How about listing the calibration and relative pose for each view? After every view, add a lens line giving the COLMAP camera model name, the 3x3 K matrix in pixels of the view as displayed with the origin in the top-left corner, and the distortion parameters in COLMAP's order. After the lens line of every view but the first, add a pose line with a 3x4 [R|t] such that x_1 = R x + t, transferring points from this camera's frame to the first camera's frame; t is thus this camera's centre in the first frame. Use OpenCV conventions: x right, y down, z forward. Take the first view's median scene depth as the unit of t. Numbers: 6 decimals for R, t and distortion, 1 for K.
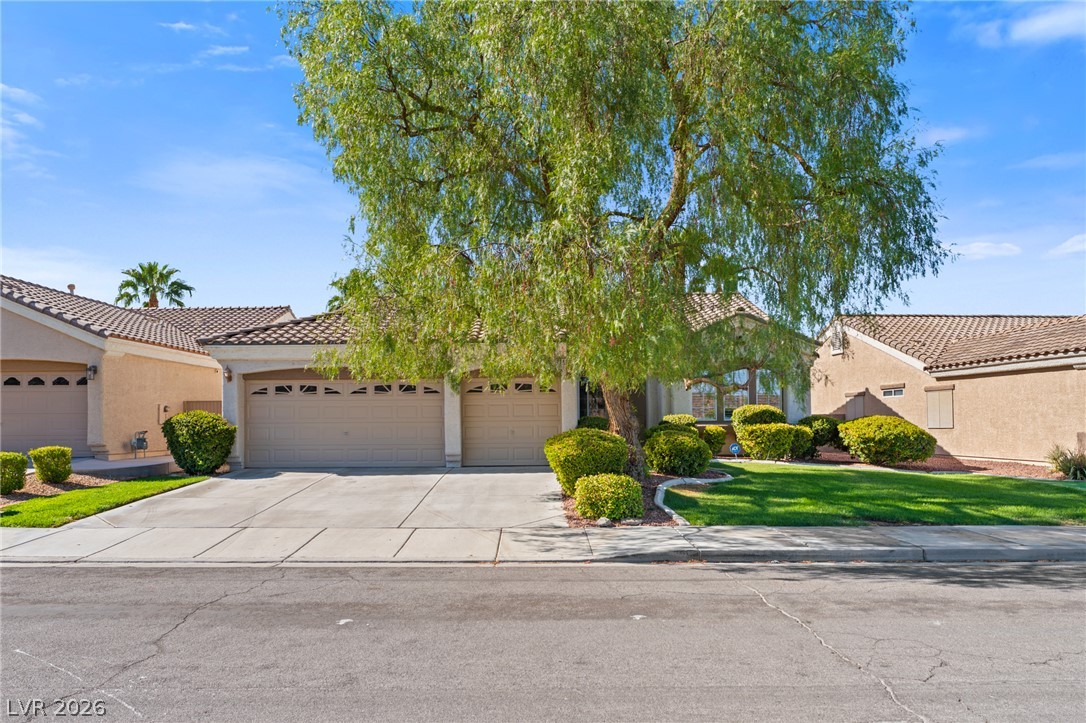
lens RADIAL K [[584.8, 0, 561.1], [0, 584.8, 362.4], [0, 0, 1]] dist [-0.001220, -0.000478]
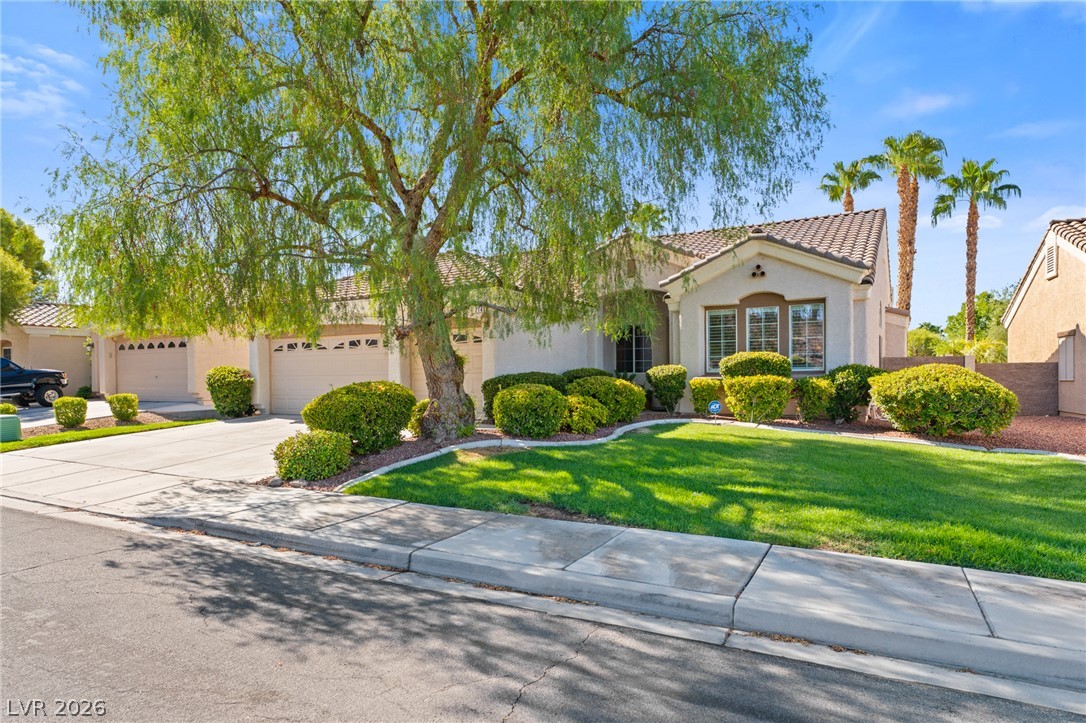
lens RADIAL K [[584.8, 0, 561.1], [0, 584.8, 362.4], [0, 0, 1]] dist [-0.001220, -0.000478]
pose [[0.893586, -0.011965, -0.448733, 0.534551], [0.048969, 0.996277, 0.070949, 0.022689], [0.446214, -0.085373, 0.890845, 0.226794]]
